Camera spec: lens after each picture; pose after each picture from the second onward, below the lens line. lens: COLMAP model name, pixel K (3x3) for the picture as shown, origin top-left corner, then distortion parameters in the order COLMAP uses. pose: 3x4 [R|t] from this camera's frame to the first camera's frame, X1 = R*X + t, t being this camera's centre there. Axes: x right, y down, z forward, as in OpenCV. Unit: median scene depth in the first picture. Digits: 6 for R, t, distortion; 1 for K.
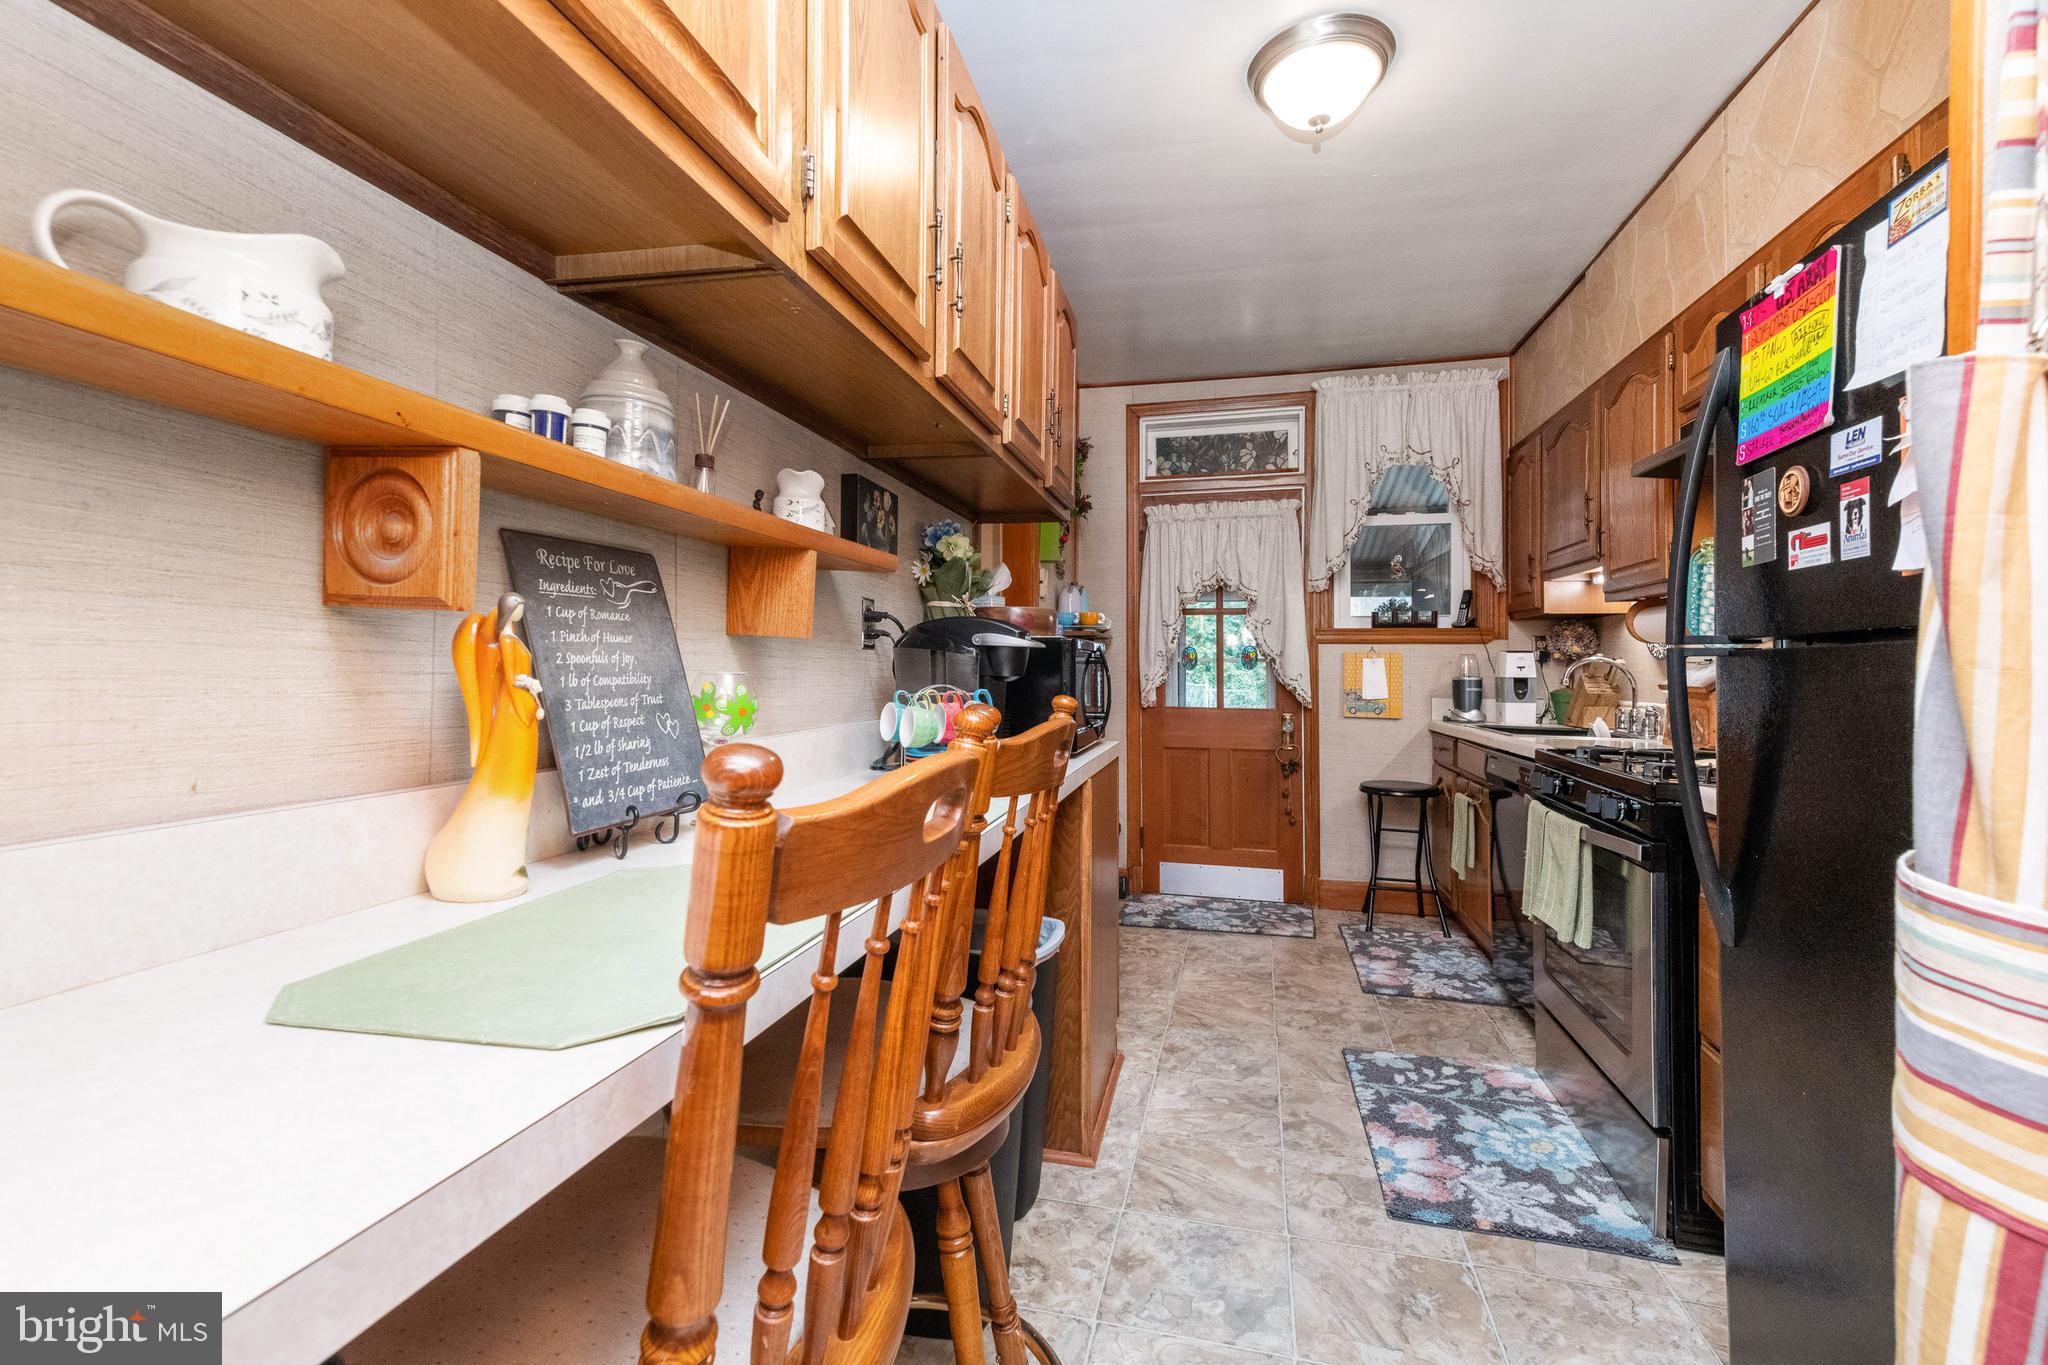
lens RADIAL K [[880.0, 0, 1021.3], [0, 880.0, 659.4], [0, 0, 1]] dist [0.031963, -0.000239]
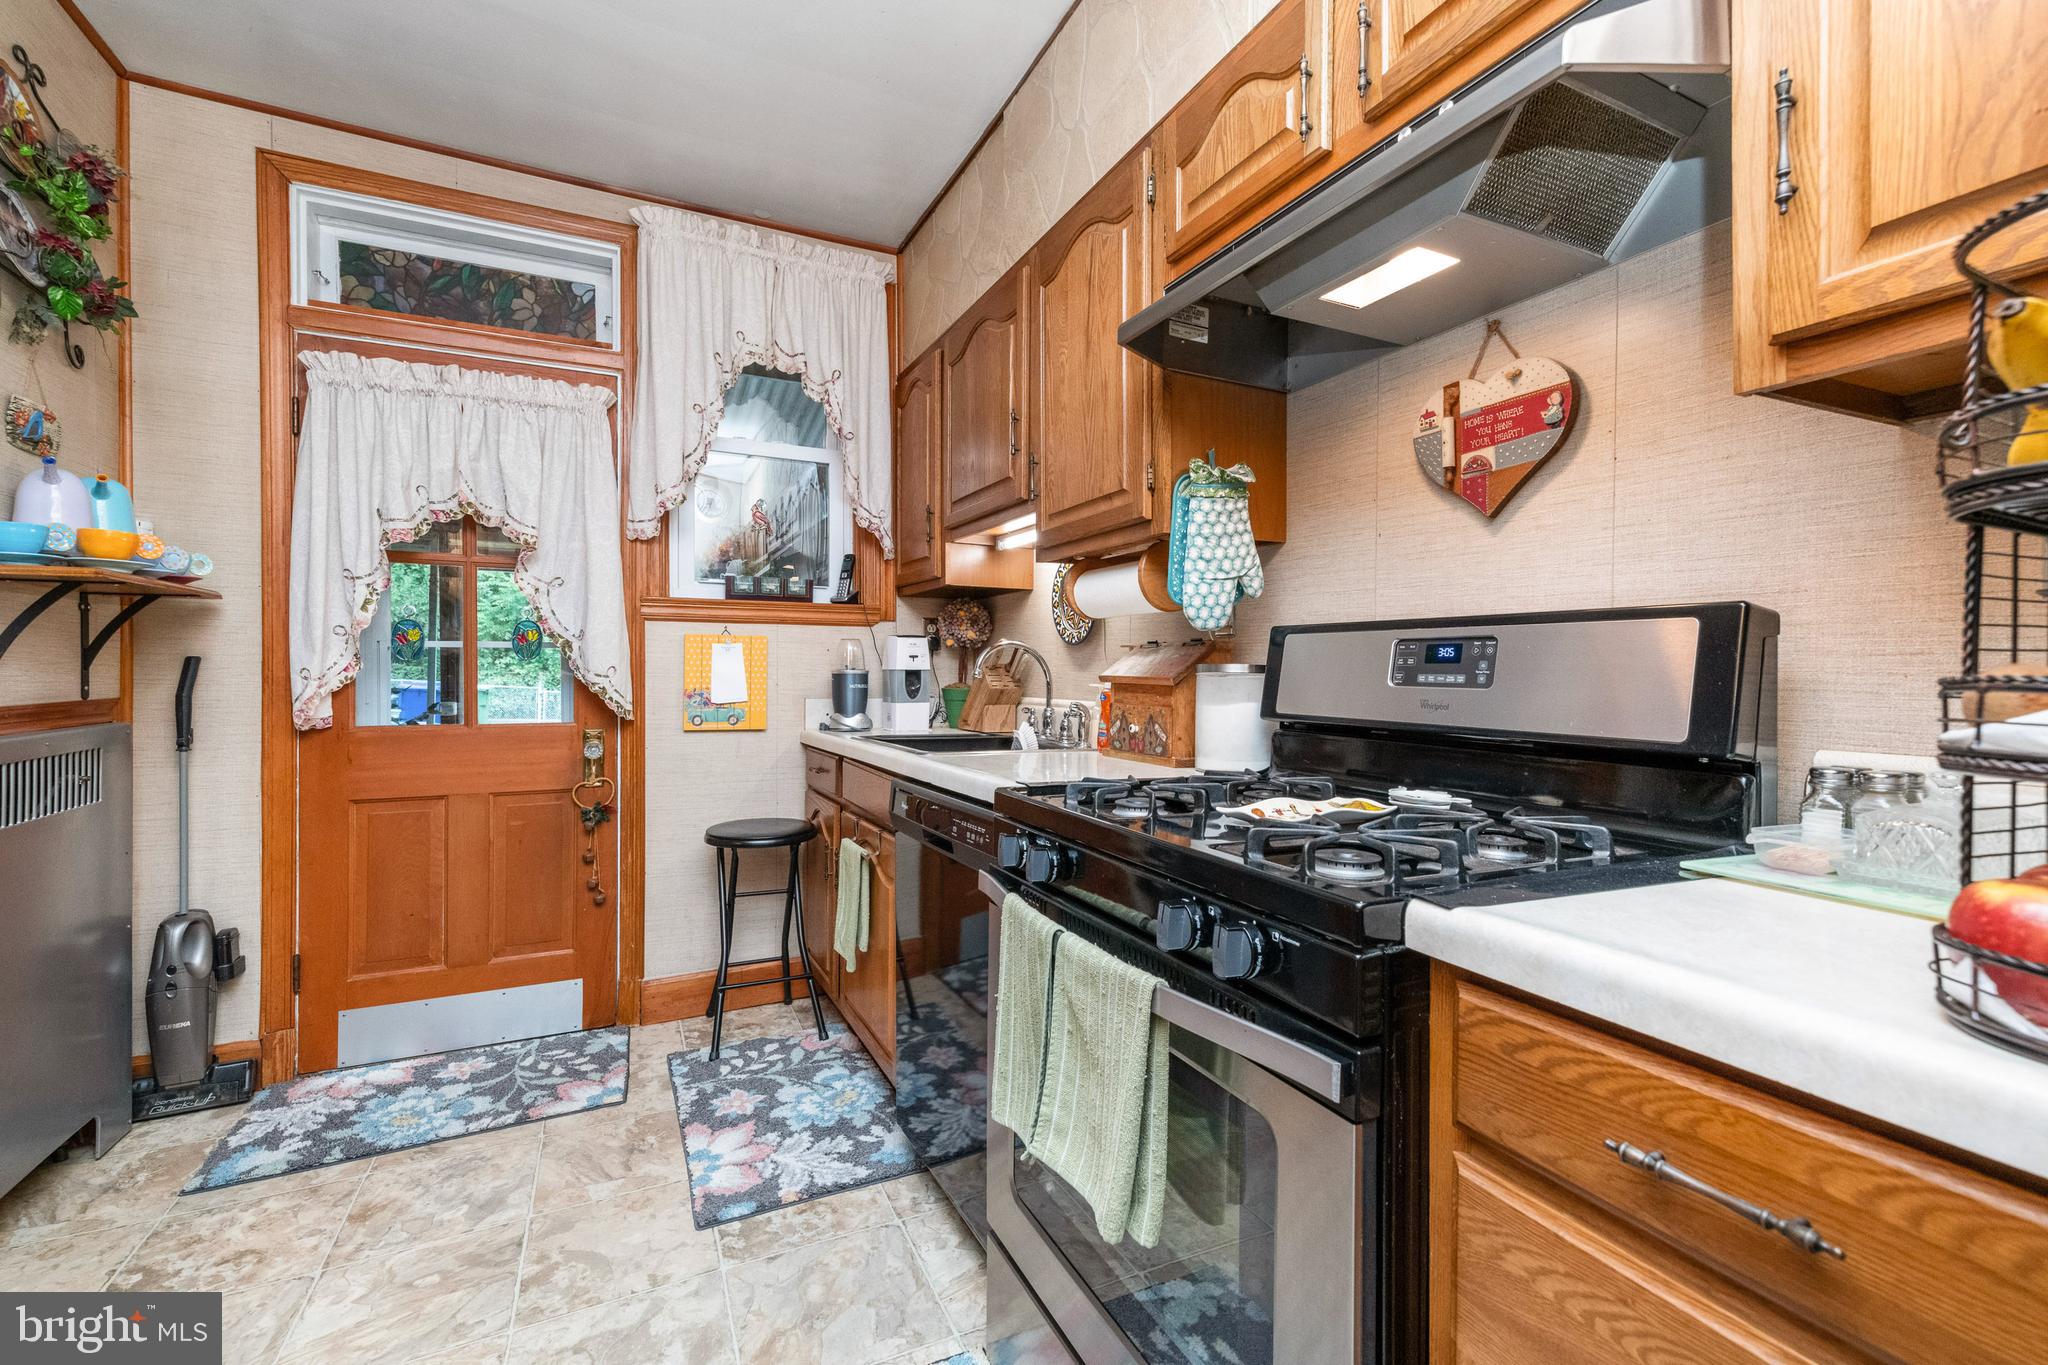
lens RADIAL K [[880.0, 0, 1021.3], [0, 880.0, 659.4], [0, 0, 1]] dist [0.031963, -0.000239]
pose [[0.768355, 0.004233, 0.640010, 0.140689], [-0.004799, 0.999988, -0.000852, 0.011087], [-0.640006, -0.002417, 0.768366, 0.341197]]
